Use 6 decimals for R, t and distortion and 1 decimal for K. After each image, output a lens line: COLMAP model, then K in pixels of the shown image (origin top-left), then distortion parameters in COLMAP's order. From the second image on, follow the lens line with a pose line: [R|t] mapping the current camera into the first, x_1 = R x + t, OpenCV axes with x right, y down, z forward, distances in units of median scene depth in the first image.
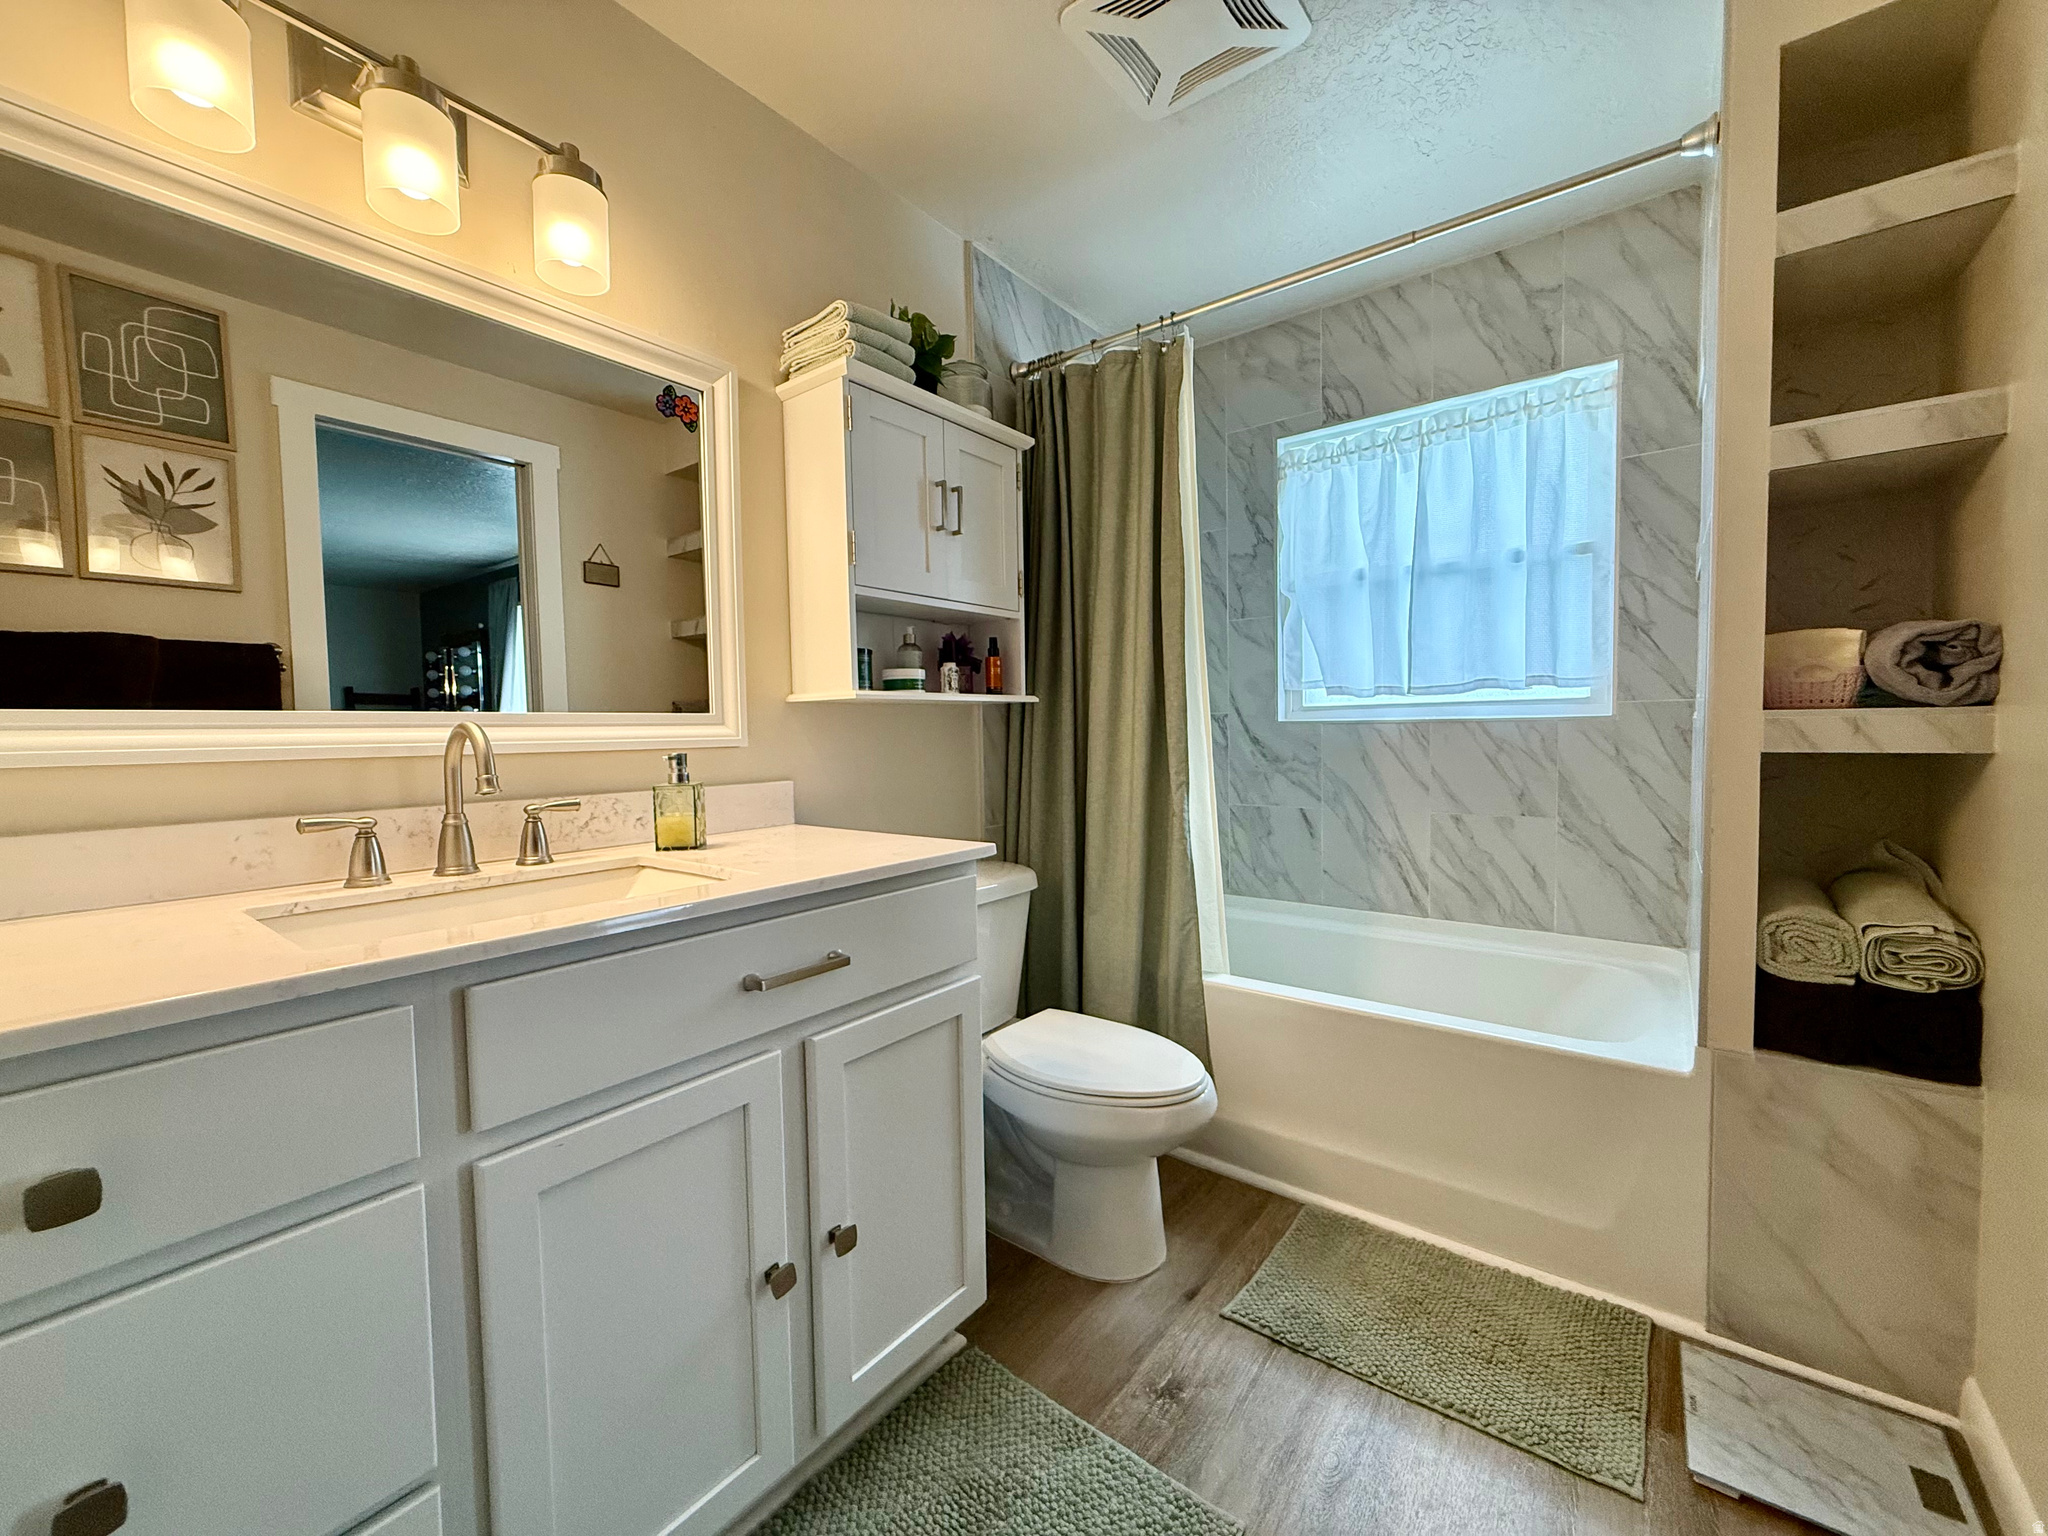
lens RADIAL K [[818.4, 0, 1019.8], [0, 818.4, 766.2], [0, 0, 1]] dist [-0.000340, 0.000233]
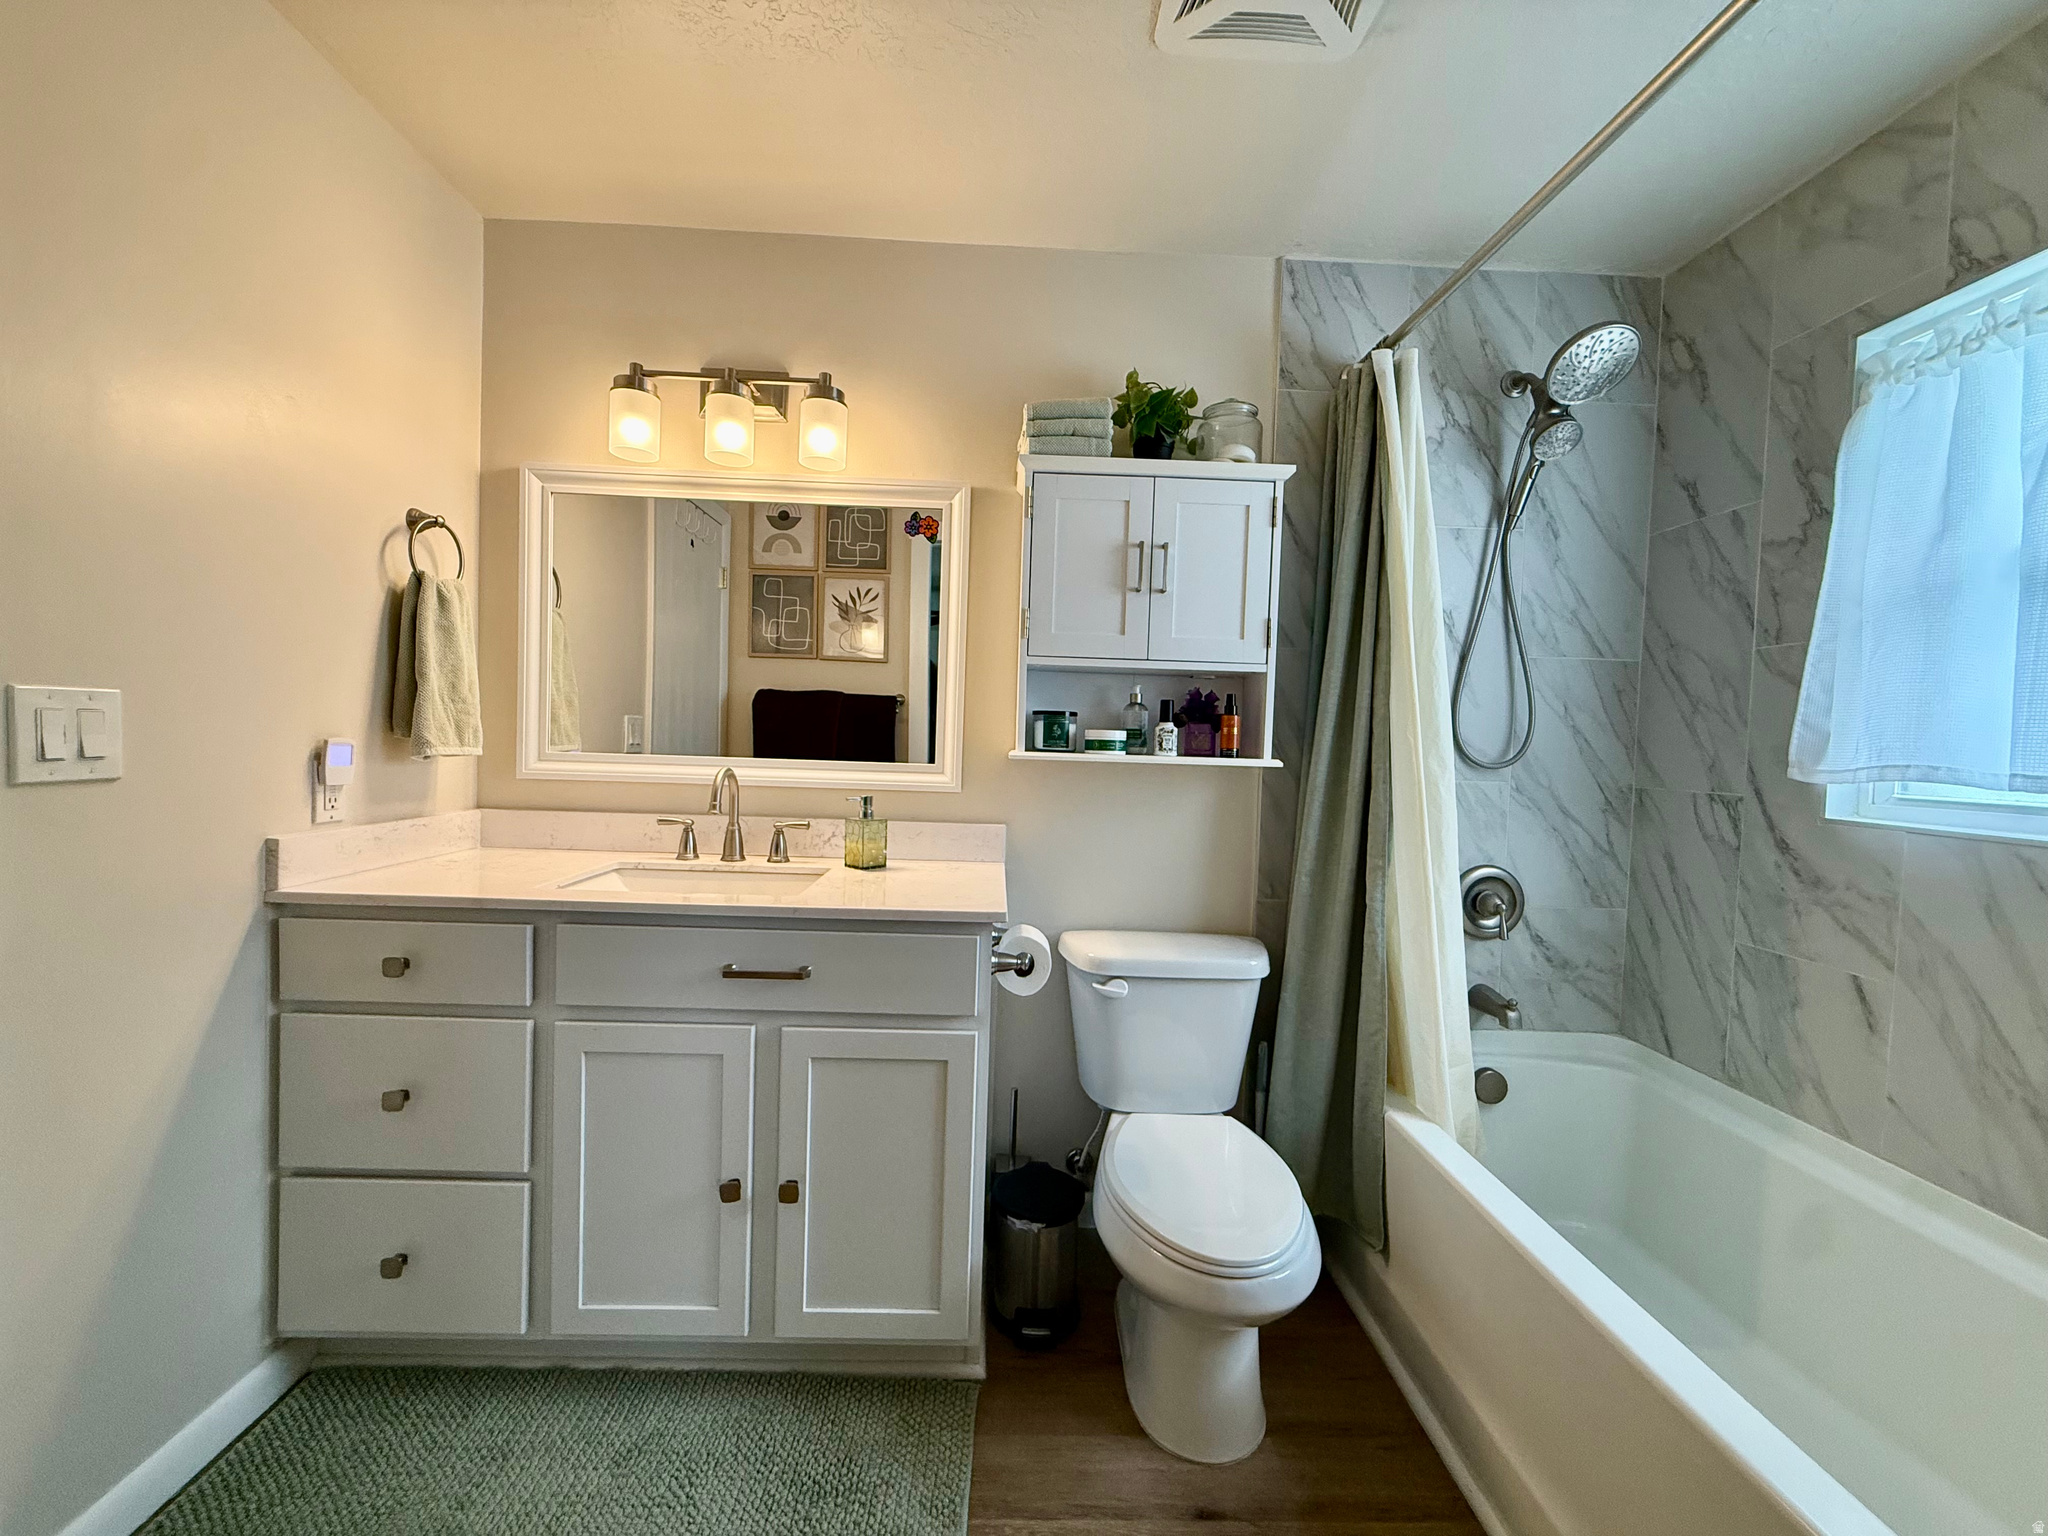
lens RADIAL K [[818.4, 0, 1020.4], [0, 818.4, 766.9], [0, 0, 1]] dist [-0.000340, 0.000233]
pose [[0.633780, 0.066302, -0.770667, 0.522035], [-0.079780, 0.996609, 0.020131, -0.075010], [0.769388, 0.048725, 0.636920, 0.236882]]
